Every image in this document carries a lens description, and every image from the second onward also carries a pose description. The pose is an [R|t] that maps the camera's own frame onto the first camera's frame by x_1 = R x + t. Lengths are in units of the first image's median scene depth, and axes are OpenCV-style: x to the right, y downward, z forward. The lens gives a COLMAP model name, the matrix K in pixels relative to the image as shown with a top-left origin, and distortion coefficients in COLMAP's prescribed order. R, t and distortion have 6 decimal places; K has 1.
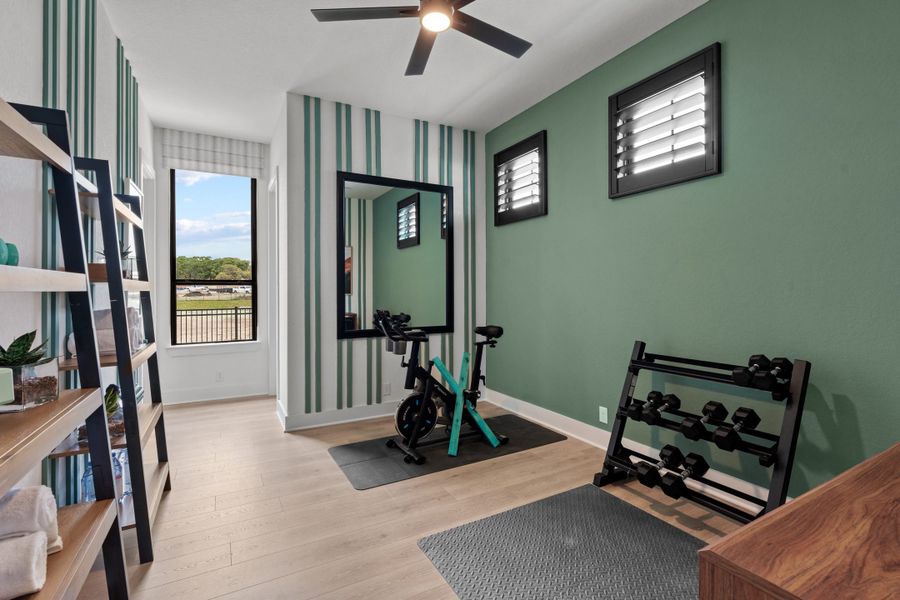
lens RADIAL K [[406.7, 0, 443.4], [0, 406.7, 292.3], [0, 0, 1]] dist [-0.004757, 0.000227]
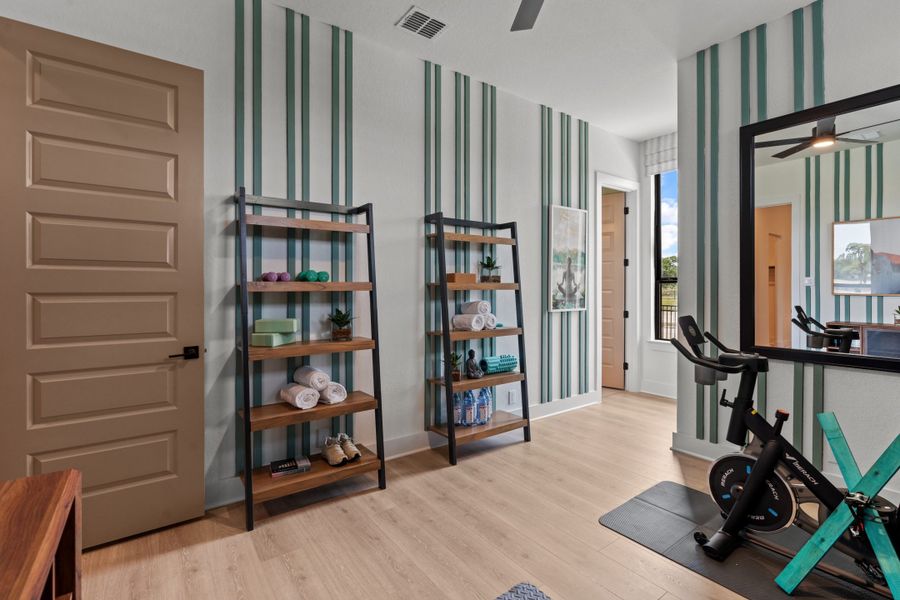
lens RADIAL K [[406.7, 0, 443.4], [0, 406.7, 292.3], [0, 0, 1]] dist [-0.004757, 0.000227]
pose [[0.142925, 0.011277, -0.989669, 0.473281], [-0.000175, 0.999935, 0.011369, -0.009046], [0.989734, -0.001452, 0.142918, 0.436721]]
